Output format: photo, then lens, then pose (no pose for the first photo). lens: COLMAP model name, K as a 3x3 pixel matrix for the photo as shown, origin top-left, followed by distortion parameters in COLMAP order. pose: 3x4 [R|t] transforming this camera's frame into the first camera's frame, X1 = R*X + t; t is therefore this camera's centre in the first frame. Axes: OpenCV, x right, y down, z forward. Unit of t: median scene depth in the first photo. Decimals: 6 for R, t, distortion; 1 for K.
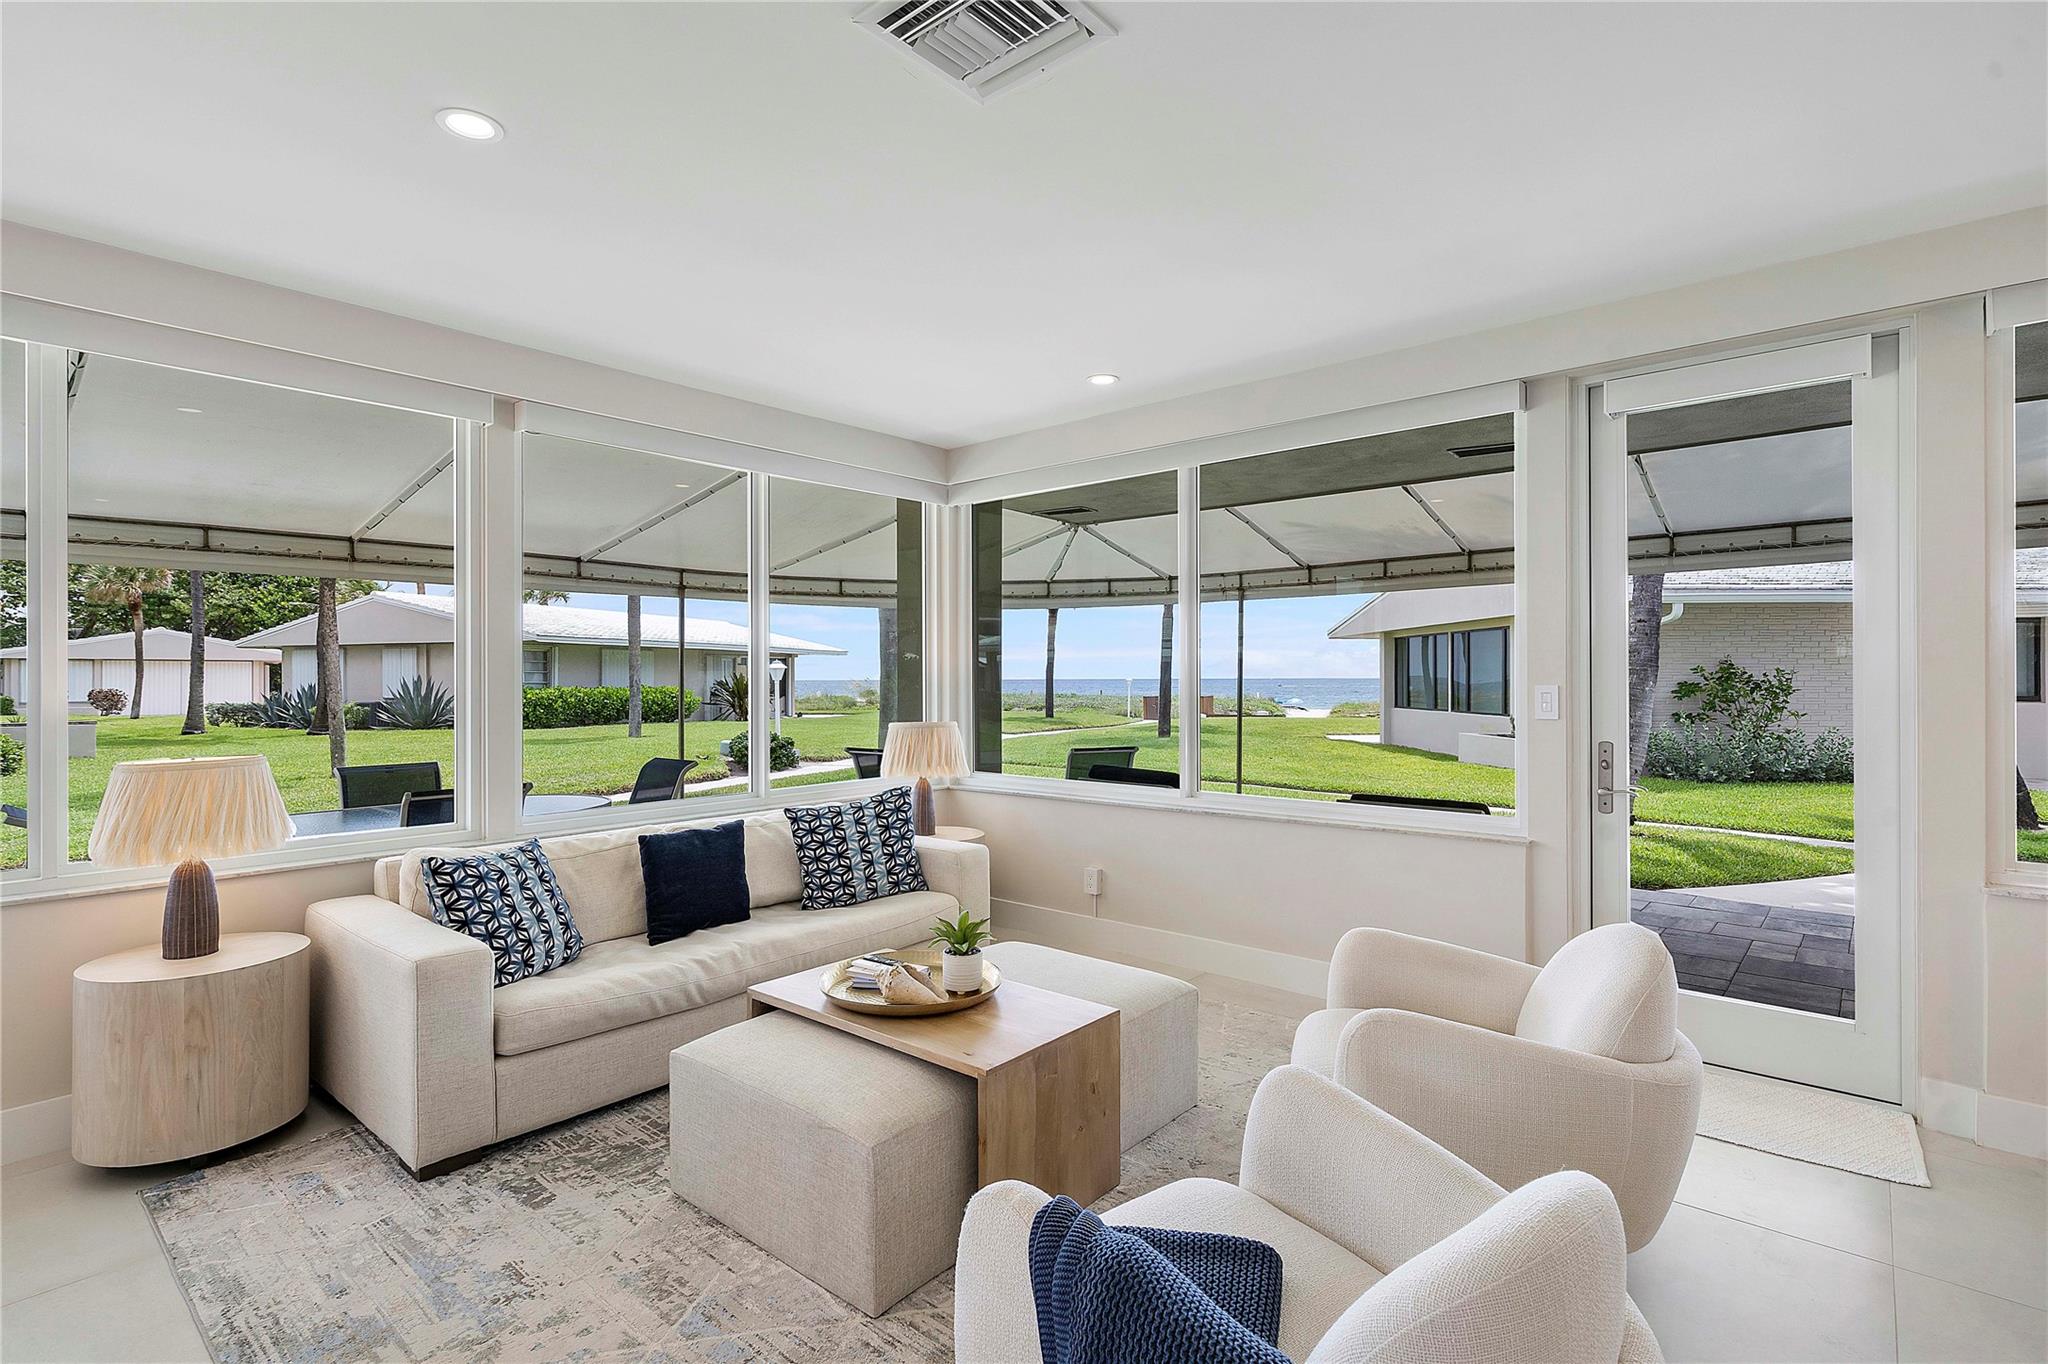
lens RADIAL K [[974.3, 0, 1014.2], [0, 974.3, 685.5], [0, 0, 1]] dist [0.000482, 0.001638]
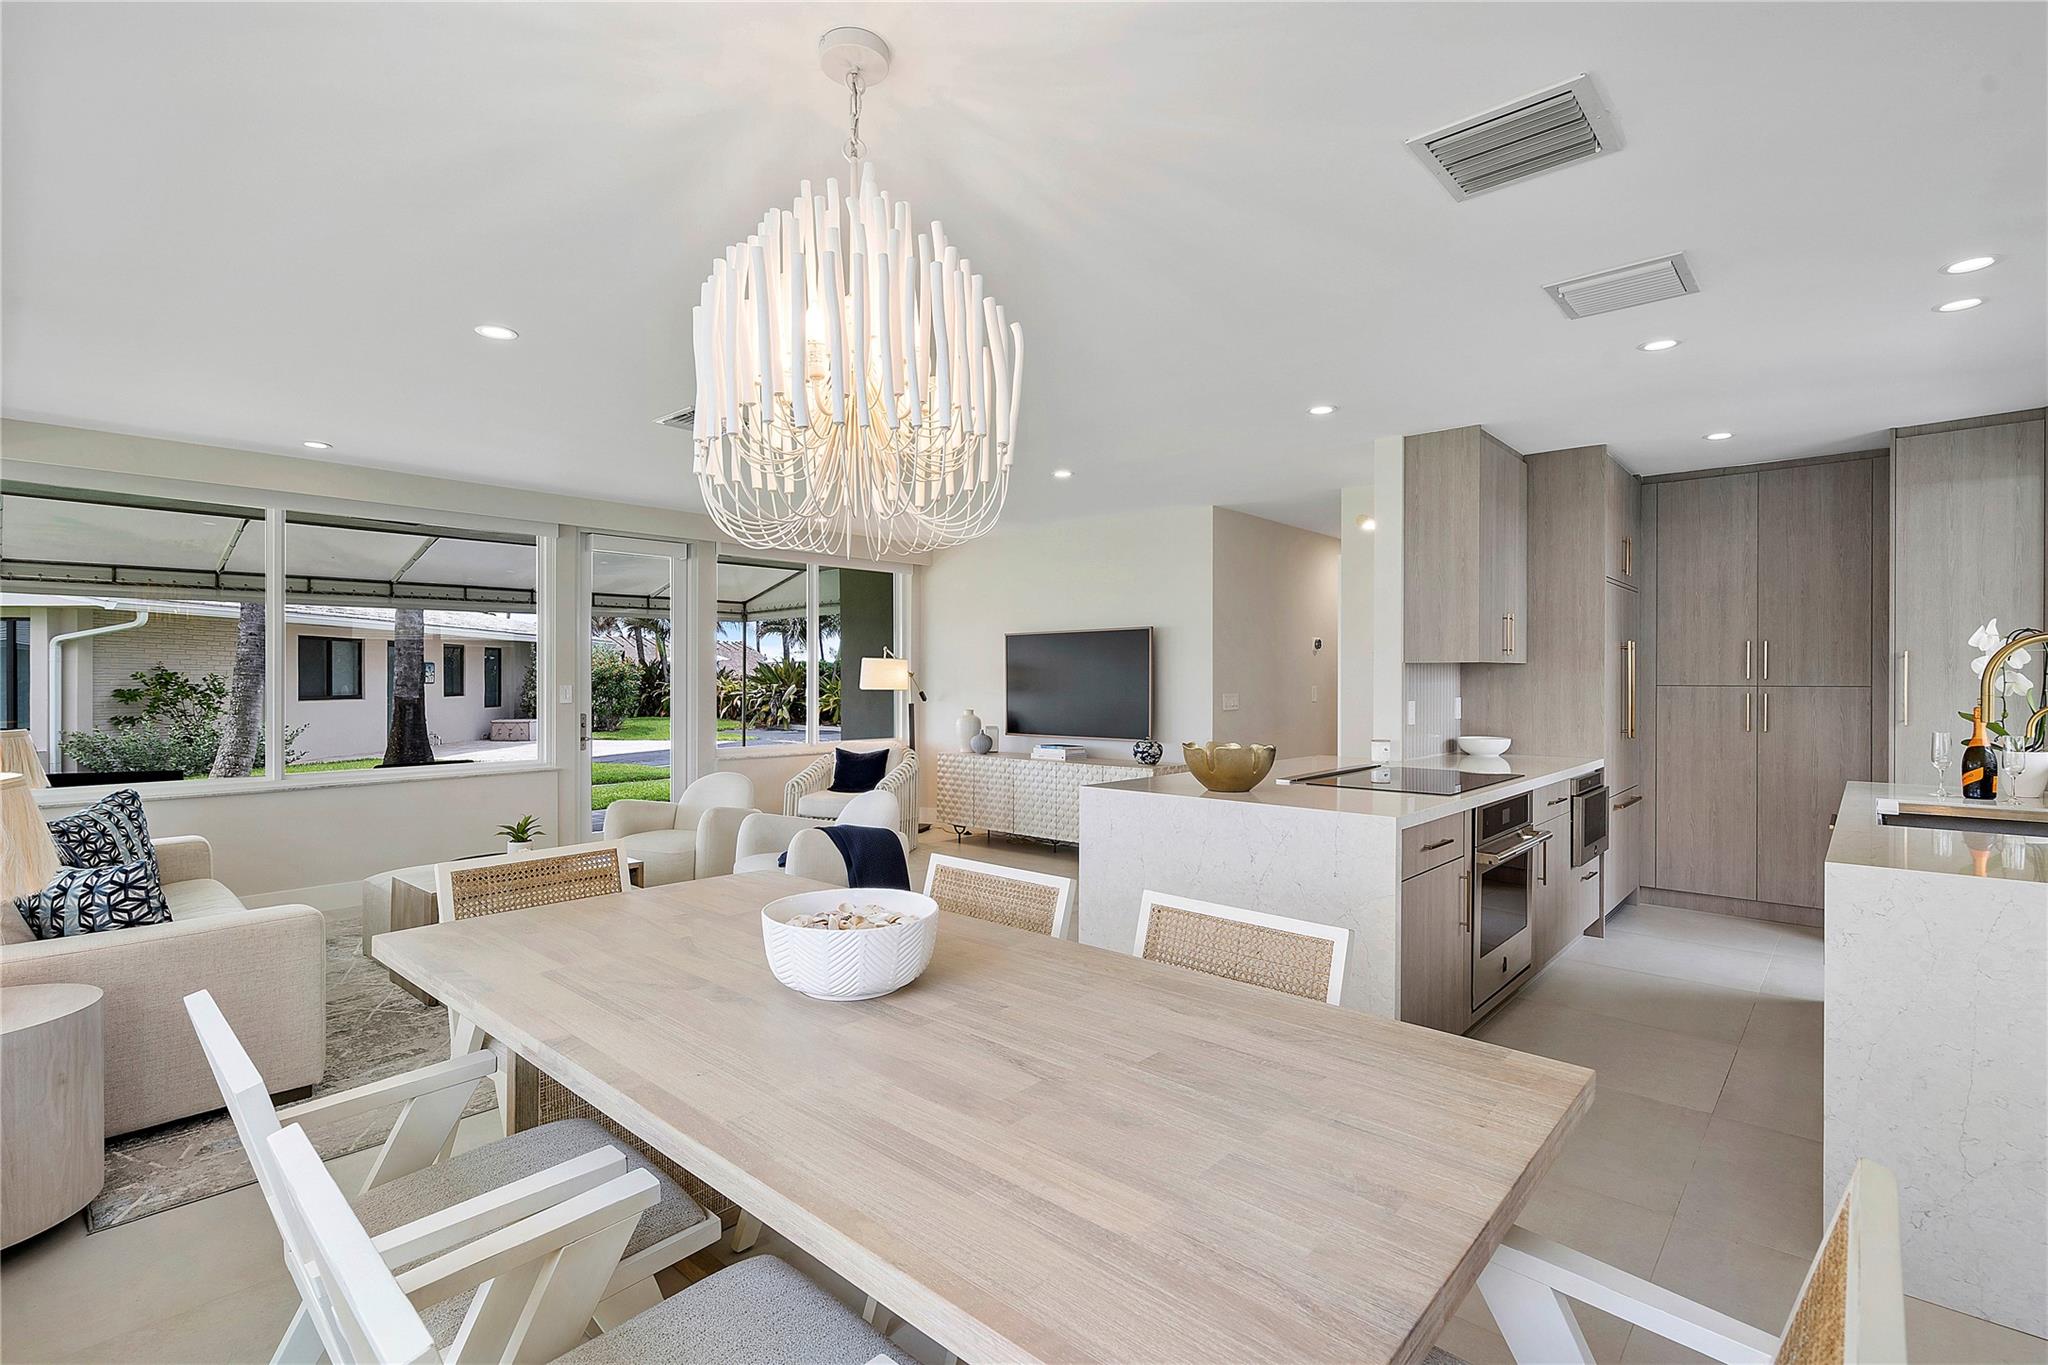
lens RADIAL K [[974.3, 0, 1027.4], [0, 974.3, 679.4], [0, 0, 1]] dist [0.000482, 0.001638]
pose [[0.022690, 0.001161, 0.999742, -0.327312], [0.009663, 0.999952, -0.001381, -0.000019], [-0.999696, 0.009692, 0.022678, 0.013300]]
